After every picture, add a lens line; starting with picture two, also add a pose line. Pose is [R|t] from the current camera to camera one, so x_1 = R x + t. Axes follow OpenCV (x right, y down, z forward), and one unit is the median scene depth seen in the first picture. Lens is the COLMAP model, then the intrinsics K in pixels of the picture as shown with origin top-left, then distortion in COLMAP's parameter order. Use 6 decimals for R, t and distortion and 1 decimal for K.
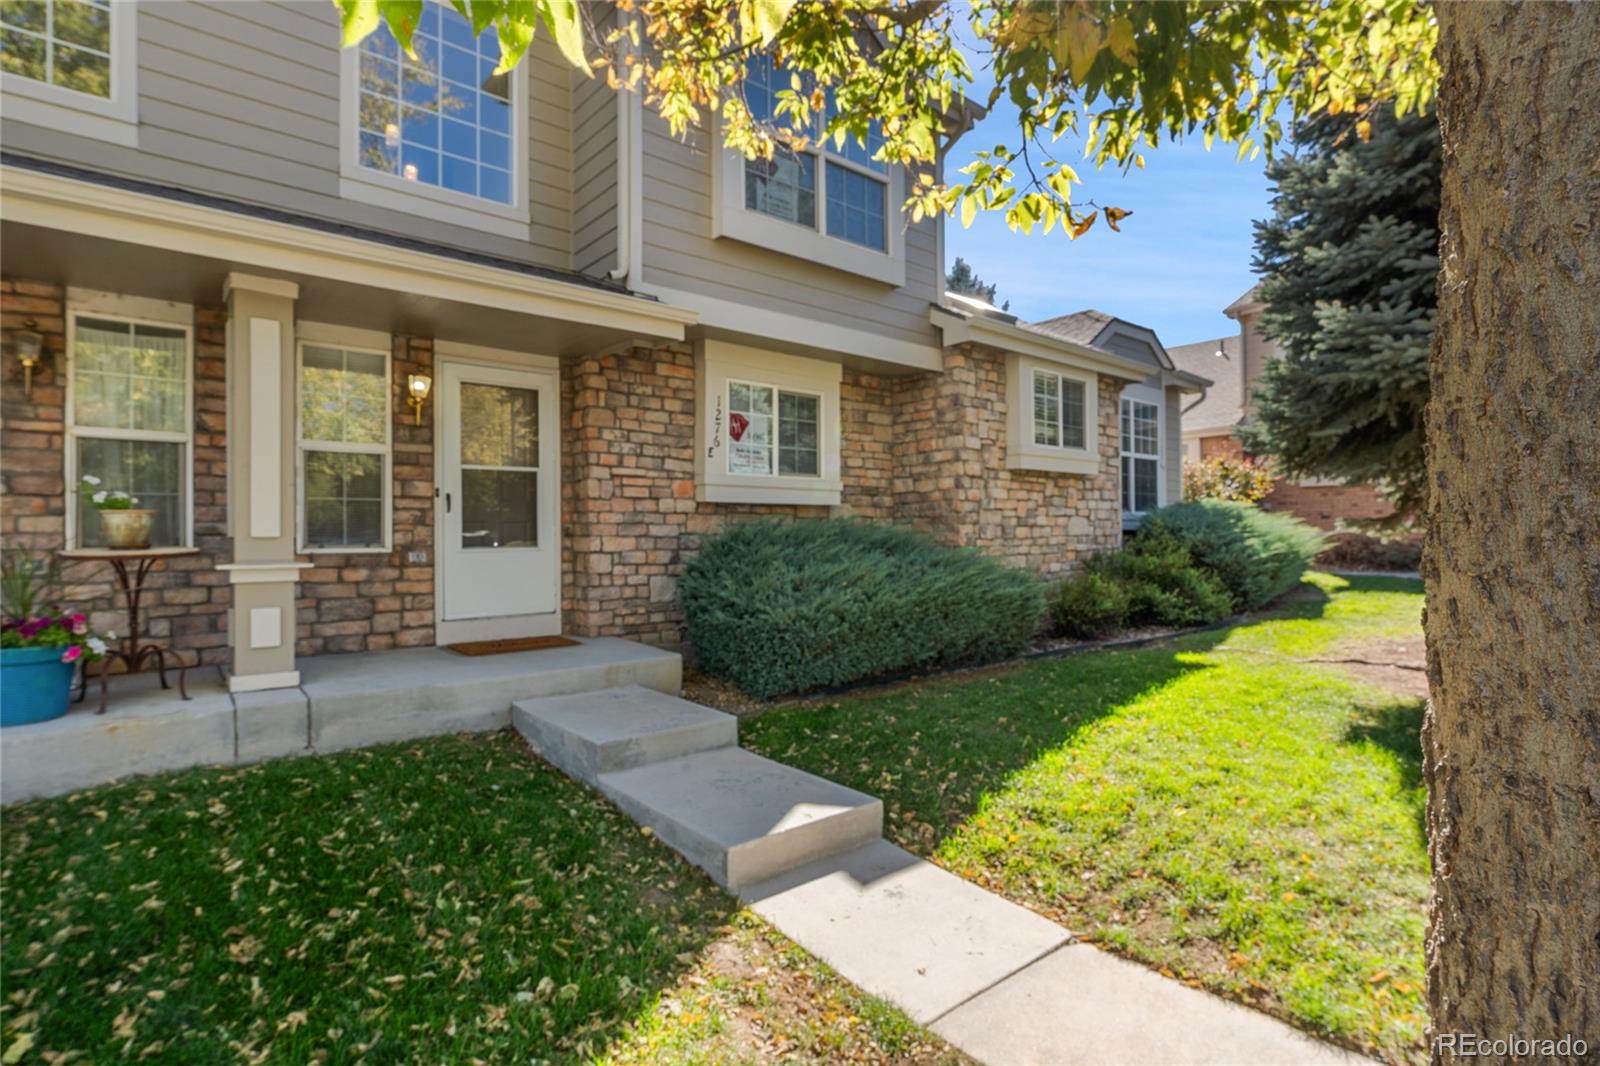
lens RADIAL K [[801.7, 0, 800.1], [0, 801.7, 526.6], [0, 0, 1]] dist [0.002059, 0.000335]
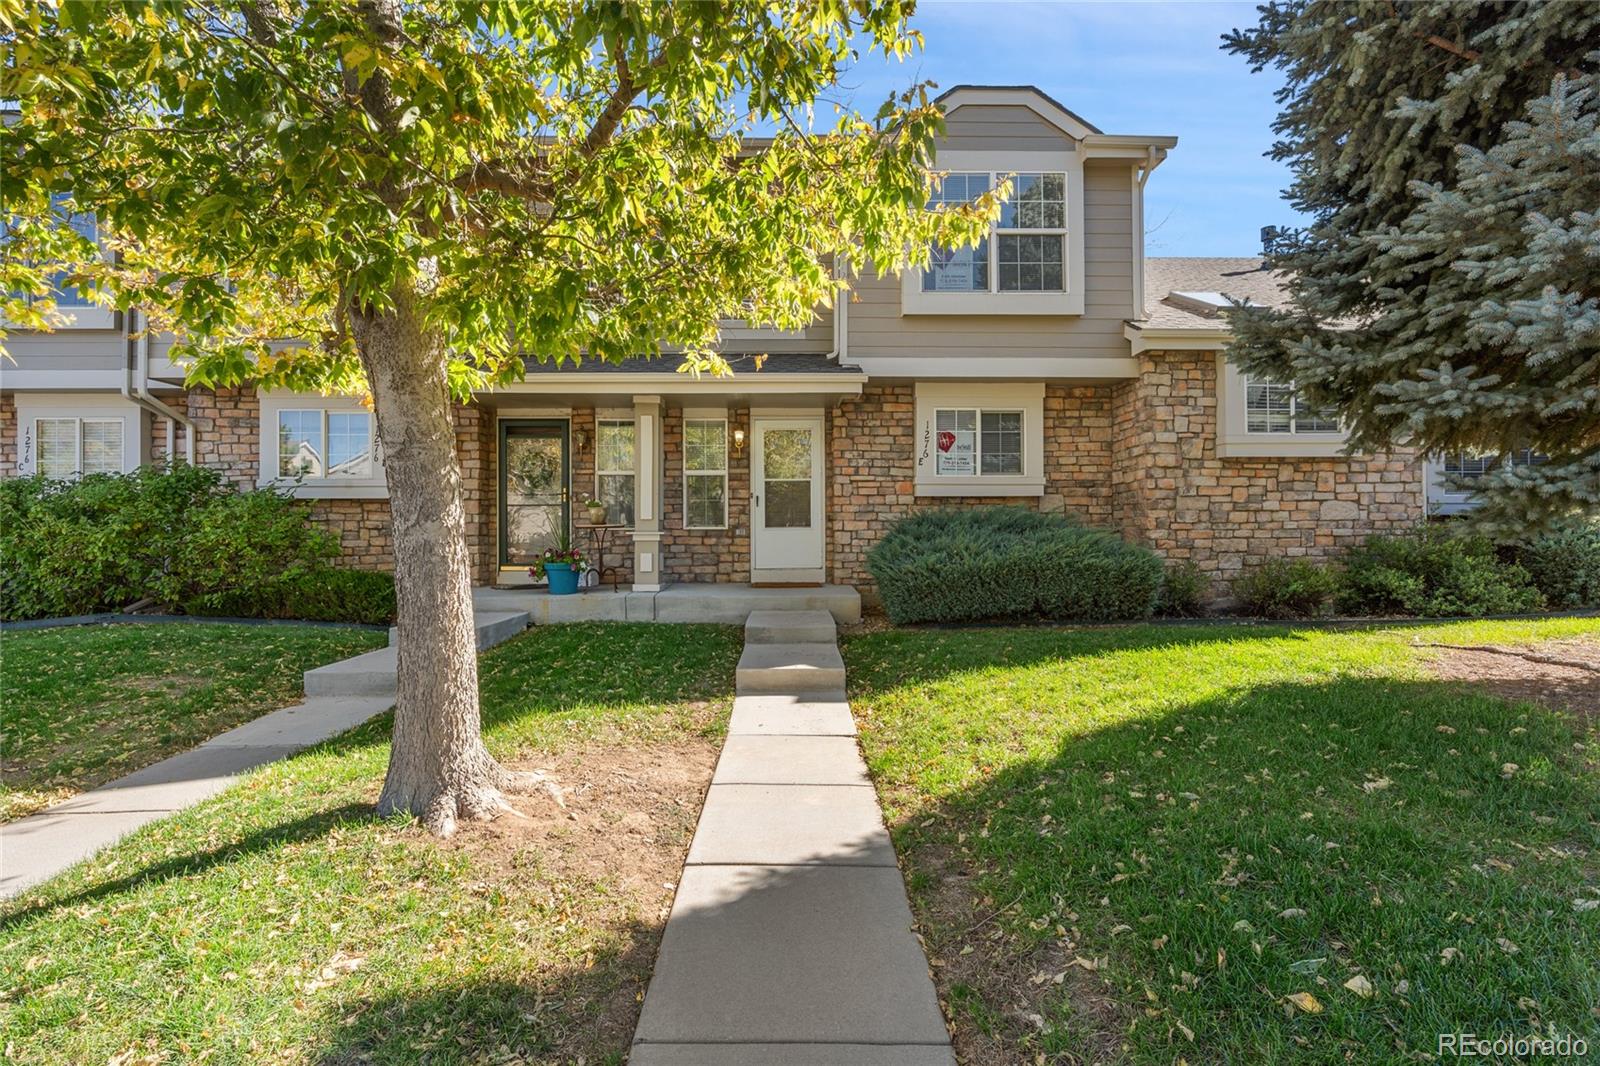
lens RADIAL K [[726.1, 0, 797.5], [0, 726.1, 531.1], [0, 0, 1]] dist [-0.010254, 0.002579]
pose [[0.770614, 0.003183, -0.637294, 0.557850], [0.005122, 0.999924, 0.011187, 0.015785], [0.637282, -0.011885, 0.770539, -0.139165]]
